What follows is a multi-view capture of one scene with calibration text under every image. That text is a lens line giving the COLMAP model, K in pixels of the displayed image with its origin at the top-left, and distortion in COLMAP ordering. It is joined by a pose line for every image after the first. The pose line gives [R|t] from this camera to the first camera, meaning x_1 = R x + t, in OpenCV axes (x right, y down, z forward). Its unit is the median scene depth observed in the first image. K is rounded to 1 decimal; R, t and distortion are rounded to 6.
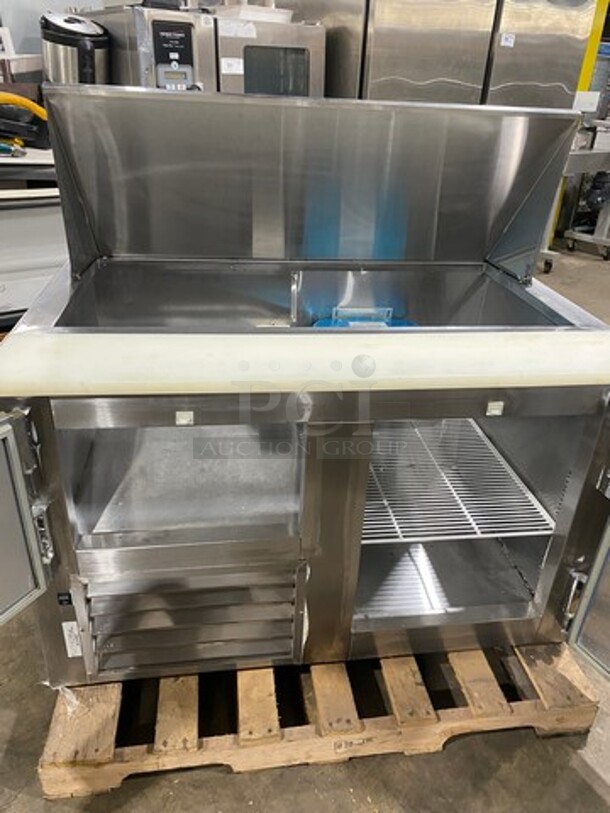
lens RADIAL K [[611.7, 0, 308.4], [0, 611.7, 412.6], [0, 0, 1]] dist [0.003998, 0.007330]
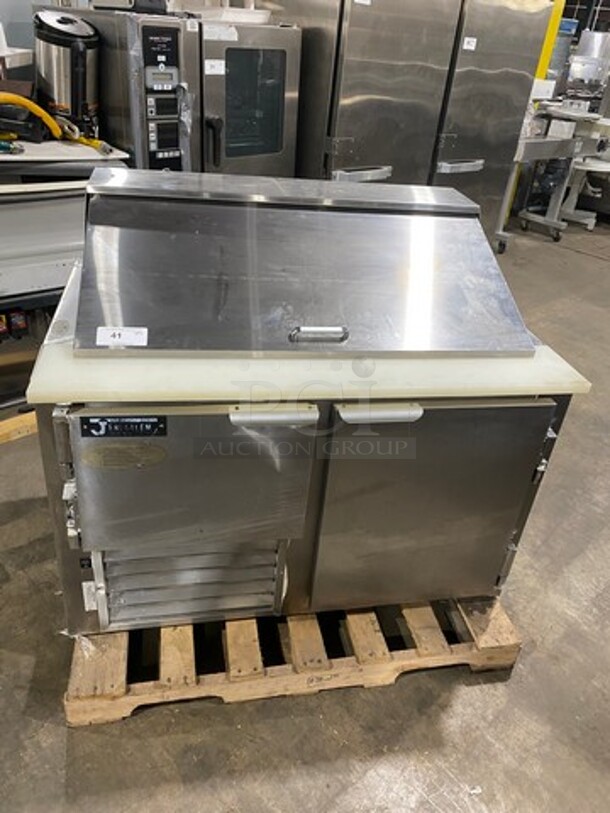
lens RADIAL K [[611.7, 0, 302.2], [0, 611.7, 402.0], [0, 0, 1]] dist [0.003998, 0.007330]
pose [[0.998112, 0.014246, 0.059747, -0.045481], [-0.017425, 0.998441, 0.053030, -0.069149], [-0.058899, -0.053971, 0.996804, -0.170867]]
